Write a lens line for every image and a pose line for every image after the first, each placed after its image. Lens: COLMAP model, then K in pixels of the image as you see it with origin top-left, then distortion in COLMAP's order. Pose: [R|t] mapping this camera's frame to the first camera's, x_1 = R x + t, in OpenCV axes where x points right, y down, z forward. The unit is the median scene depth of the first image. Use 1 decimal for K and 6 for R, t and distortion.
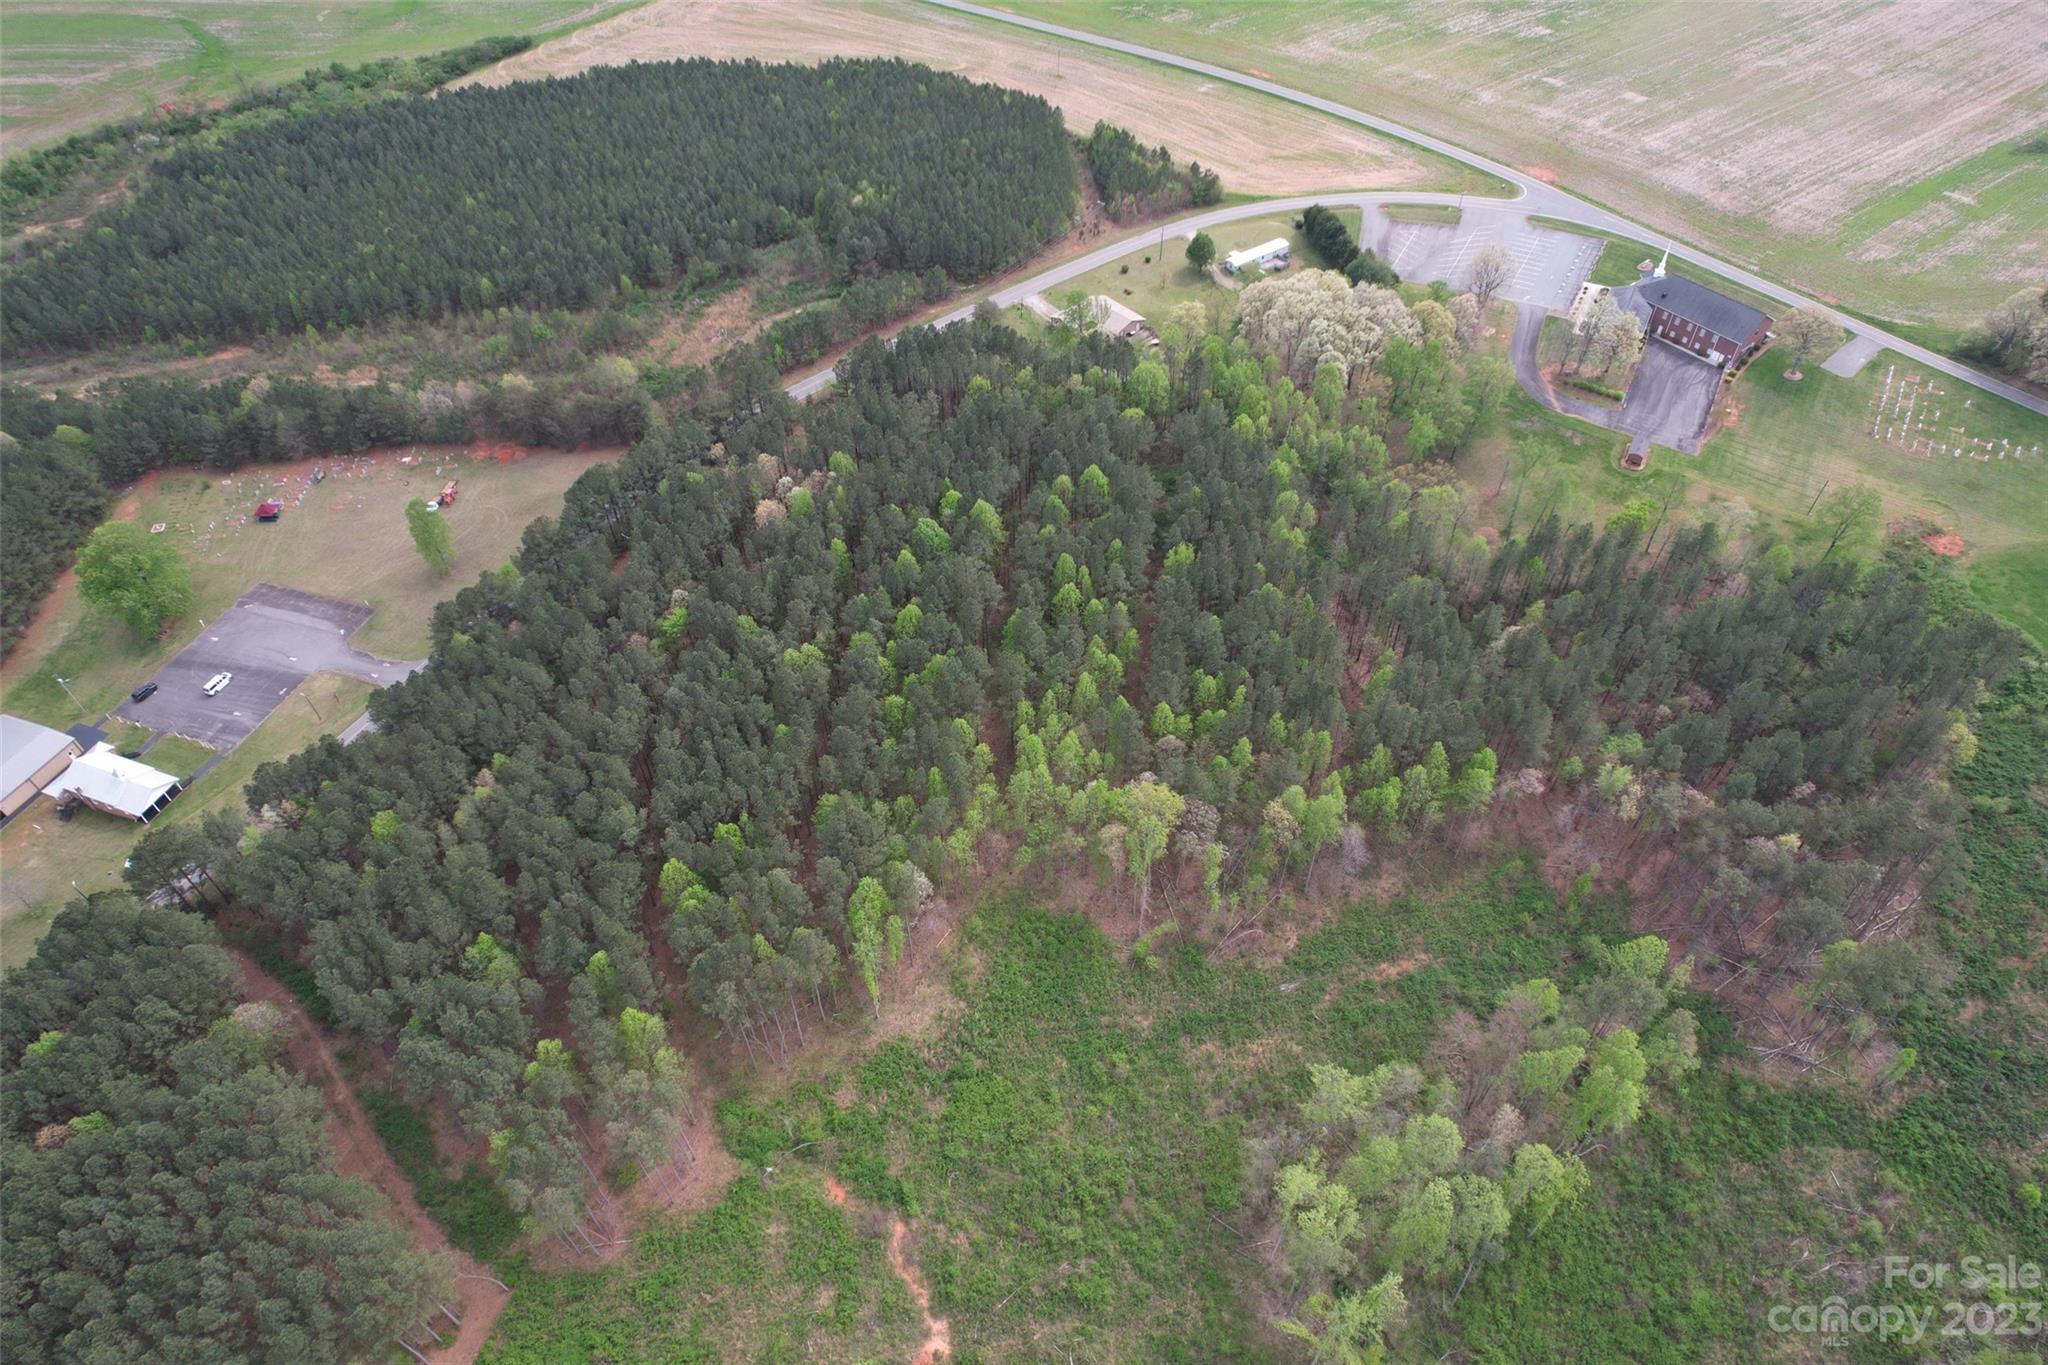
lens RADIAL K [[1288.9, 0, 1024.0], [0, 1288.9, 682.5], [0, 0, 1]] dist [-0.086804, 0.077681]
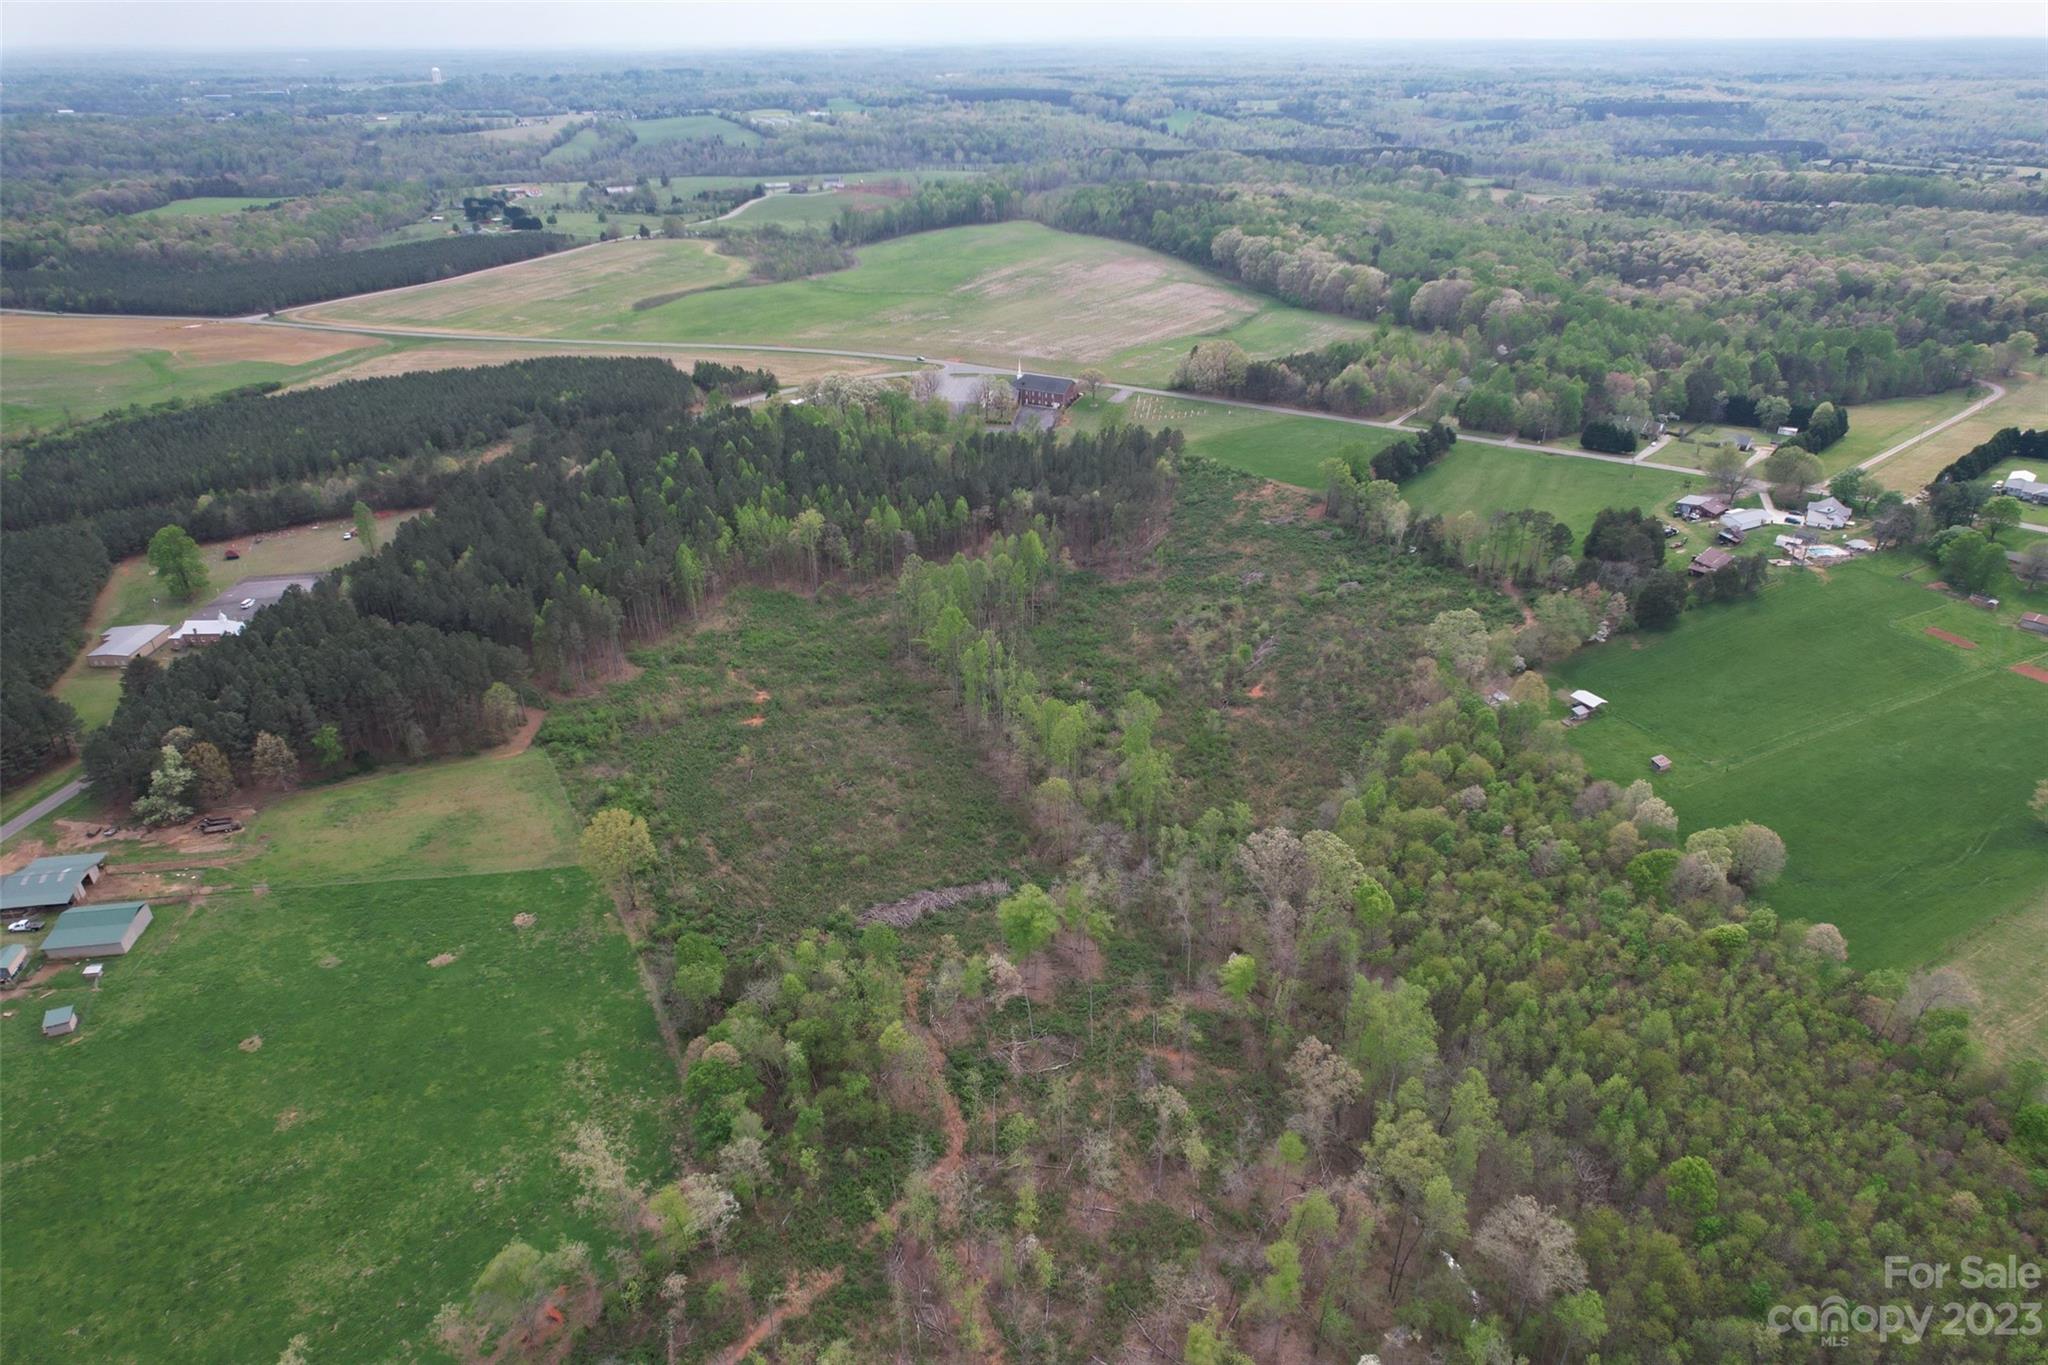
lens RADIAL K [[1267.5, 0, 1022.8], [0, 1267.5, 705.6], [0, 0, 1]] dist [-0.082503, 0.066749]
pose [[0.929464, -0.173750, 0.325434, -0.188892], [0.269670, 0.921964, -0.277958, 0.660389], [-0.251743, 0.346112, 0.903787, -0.532991]]
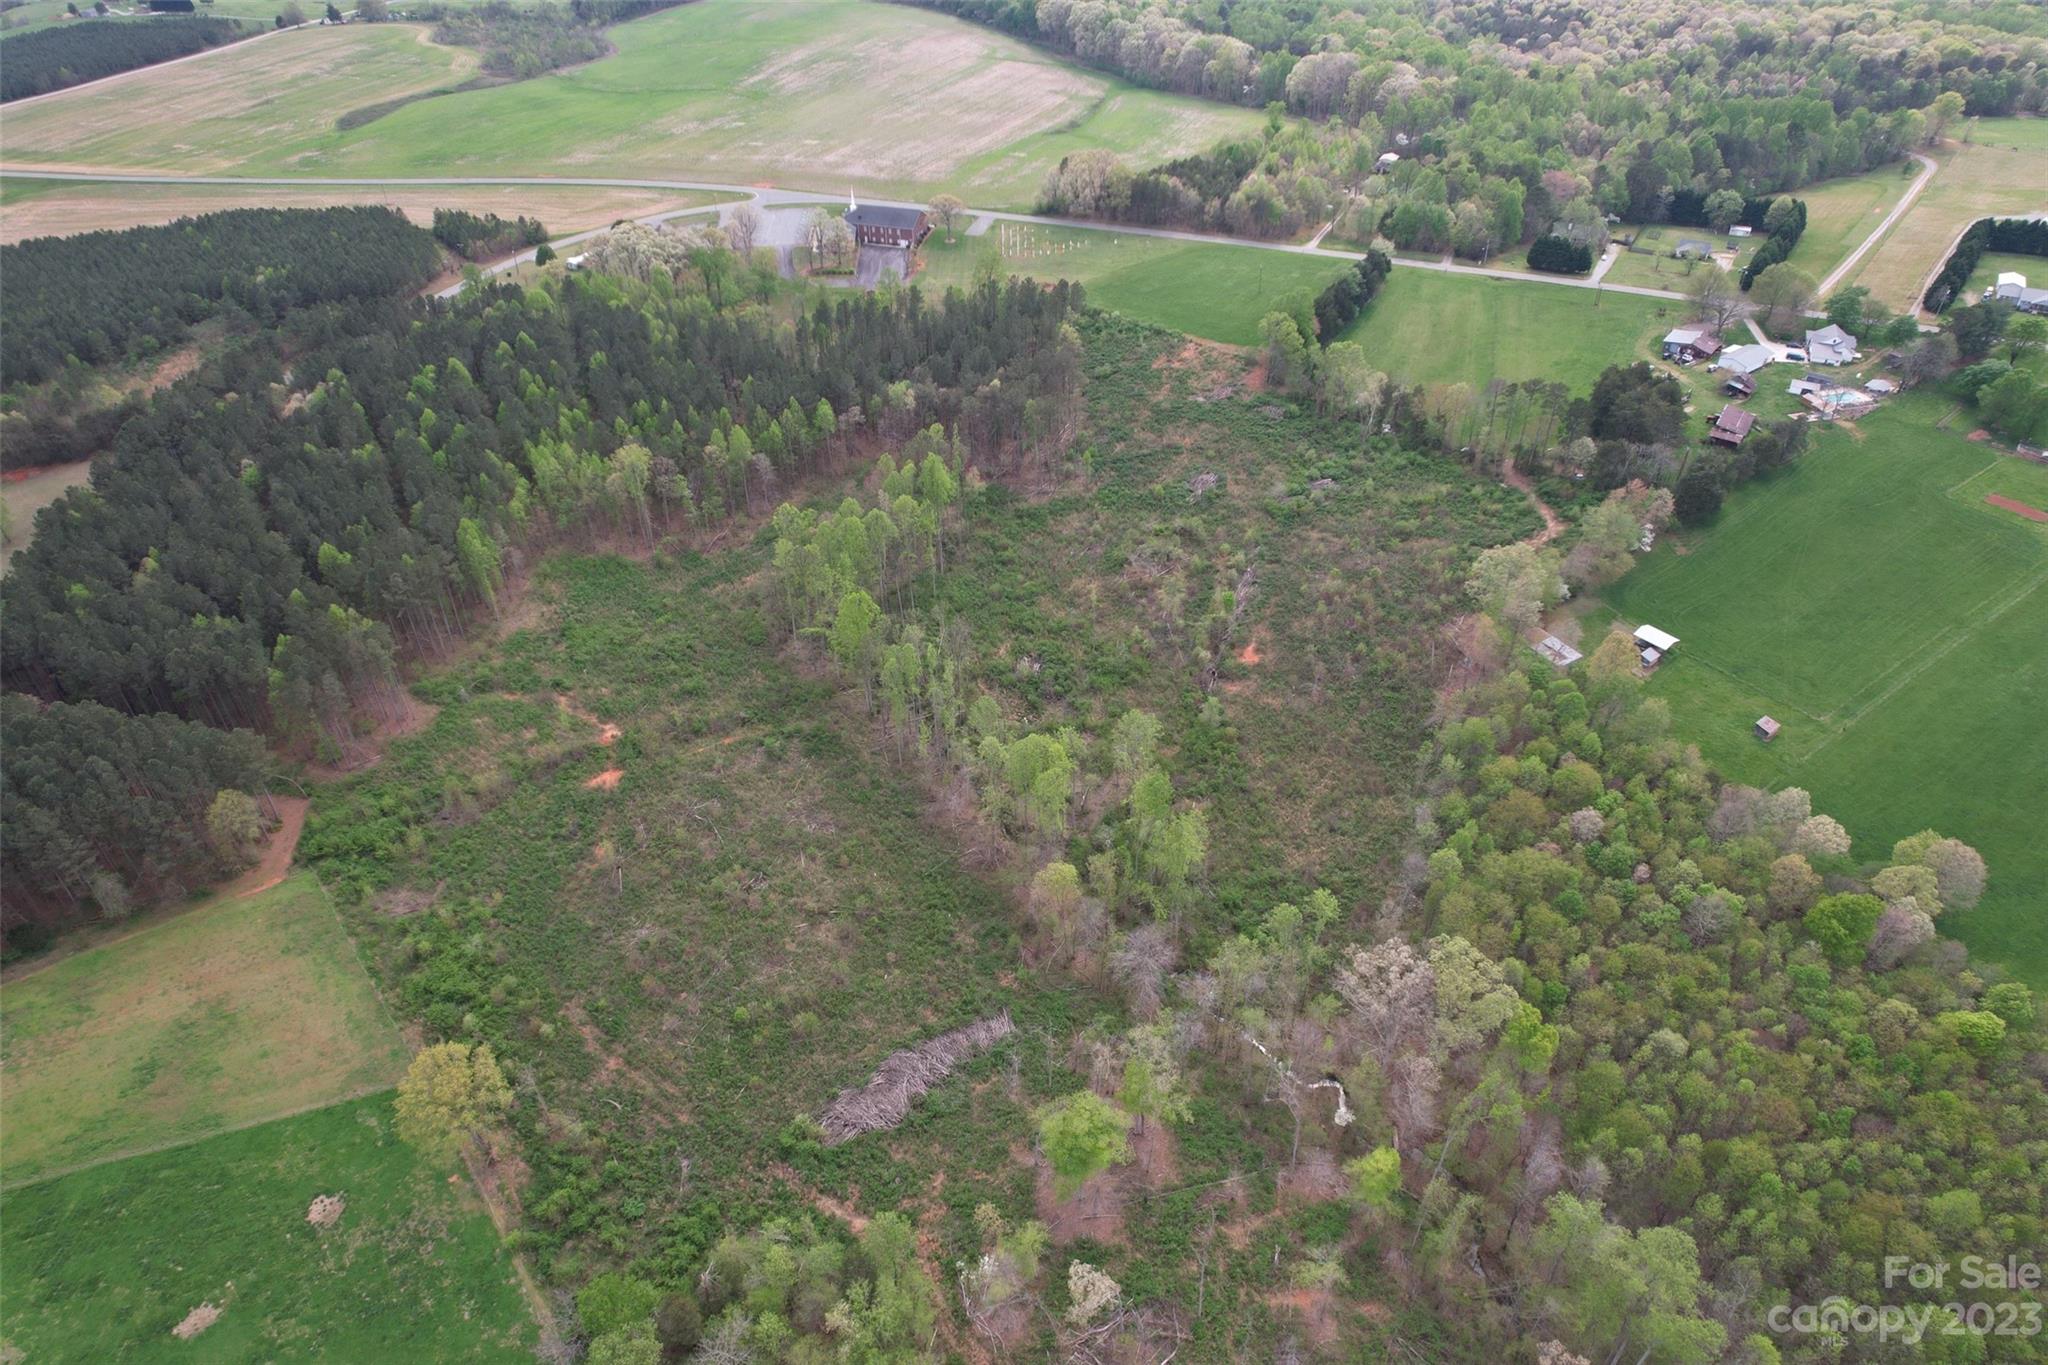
lens RADIAL K [[1288.9, 0, 1024.0], [0, 1288.9, 682.5], [0, 0, 1]] dist [-0.086804, 0.077681]
pose [[0.851269, -0.314523, 0.420020, -0.148178], [0.385238, 0.918091, -0.093281, 0.431837], [-0.356277, 0.241215, 0.902708, -0.326854]]
